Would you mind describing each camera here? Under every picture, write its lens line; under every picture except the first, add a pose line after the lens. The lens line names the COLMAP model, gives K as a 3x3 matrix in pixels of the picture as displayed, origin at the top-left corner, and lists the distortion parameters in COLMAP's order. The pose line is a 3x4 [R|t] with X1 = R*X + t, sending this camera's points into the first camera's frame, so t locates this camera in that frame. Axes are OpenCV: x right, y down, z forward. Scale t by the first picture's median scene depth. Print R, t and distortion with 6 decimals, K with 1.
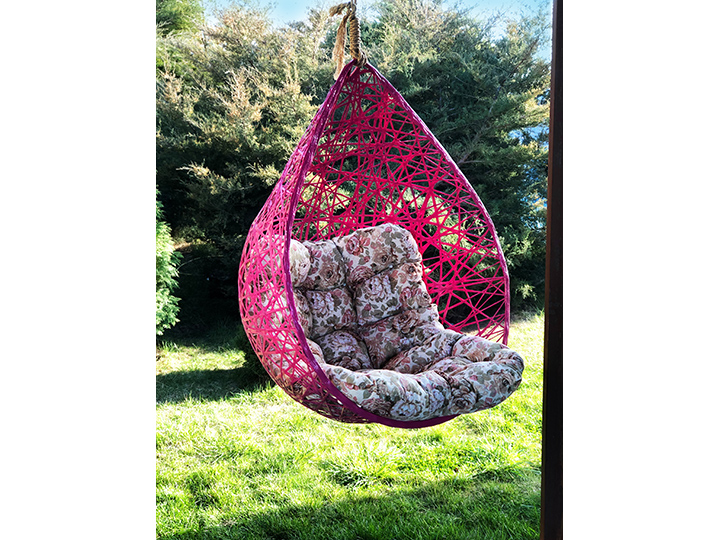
lens RADIAL K [[1195.7, 0, 360.0], [0, 1195.7, 270.0], [0, 0, 1]] dist [0.041107, 0.057561]
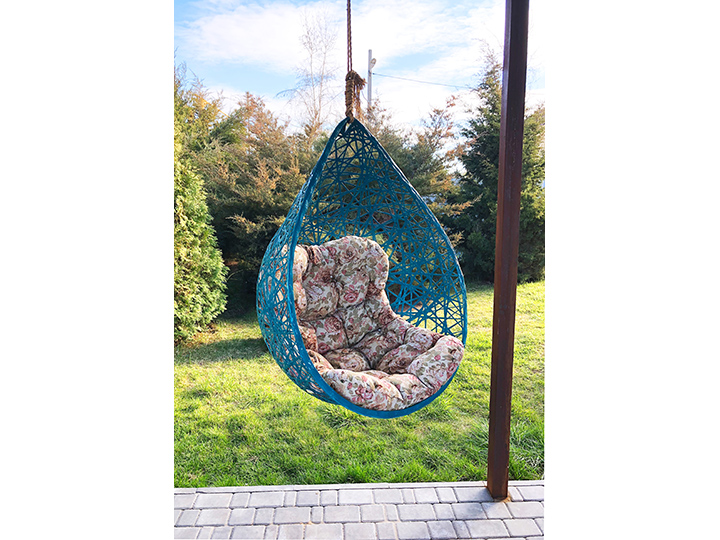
lens RADIAL K [[466.1, 0, 360.0], [0, 466.1, 270.0], [0, 0, 1]] dist [-0.002931, -0.000418]
pose [[0.995900, -0.006234, 0.090245, -0.025017], [0.006296, 0.999980, -0.000397, -0.009756], [-0.090241, 0.000964, 0.995919, 0.336184]]
